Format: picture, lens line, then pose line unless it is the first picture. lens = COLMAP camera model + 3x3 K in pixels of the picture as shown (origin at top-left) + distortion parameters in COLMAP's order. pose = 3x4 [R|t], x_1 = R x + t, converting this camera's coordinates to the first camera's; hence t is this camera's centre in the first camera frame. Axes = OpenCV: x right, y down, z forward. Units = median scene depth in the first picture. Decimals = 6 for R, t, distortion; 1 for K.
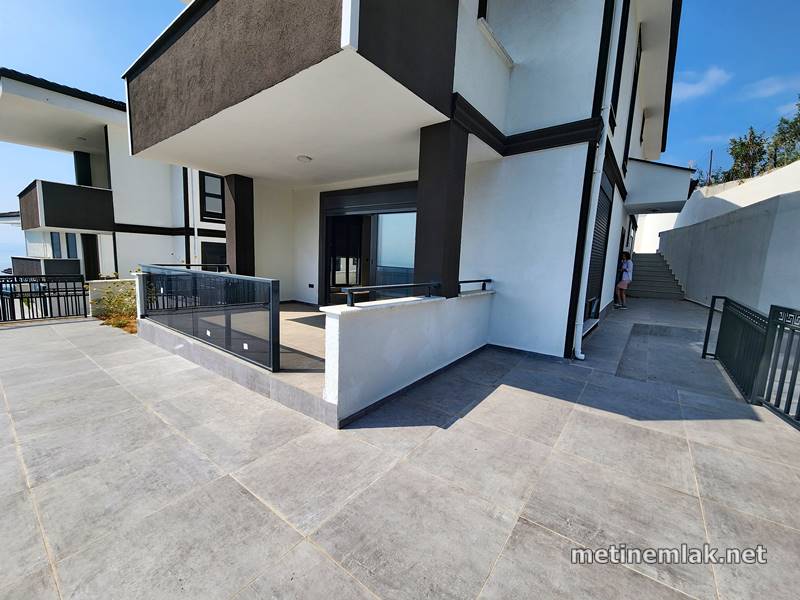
lens RADIAL K [[330.8, 0, 401.1], [0, 330.8, 300.4], [0, 0, 1]] dist [0.004428, -0.003443]
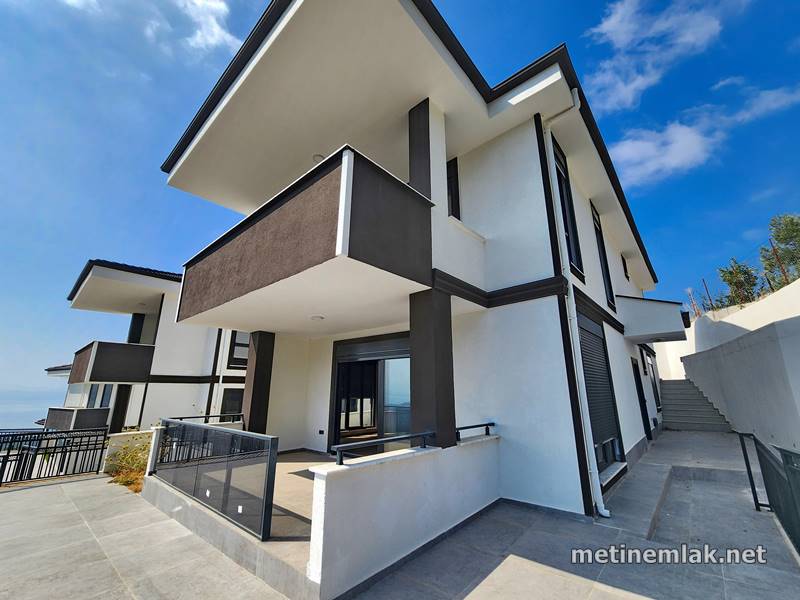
lens RADIAL K [[330.8, 0, 398.3], [0, 330.8, 300.8], [0, 0, 1]] dist [0.004428, -0.003443]
pose [[0.996409, -0.059205, -0.060530, 0.072280], [0.031340, 0.922002, -0.385915, -0.028725], [0.078657, 0.382632, 0.920546, -0.078569]]
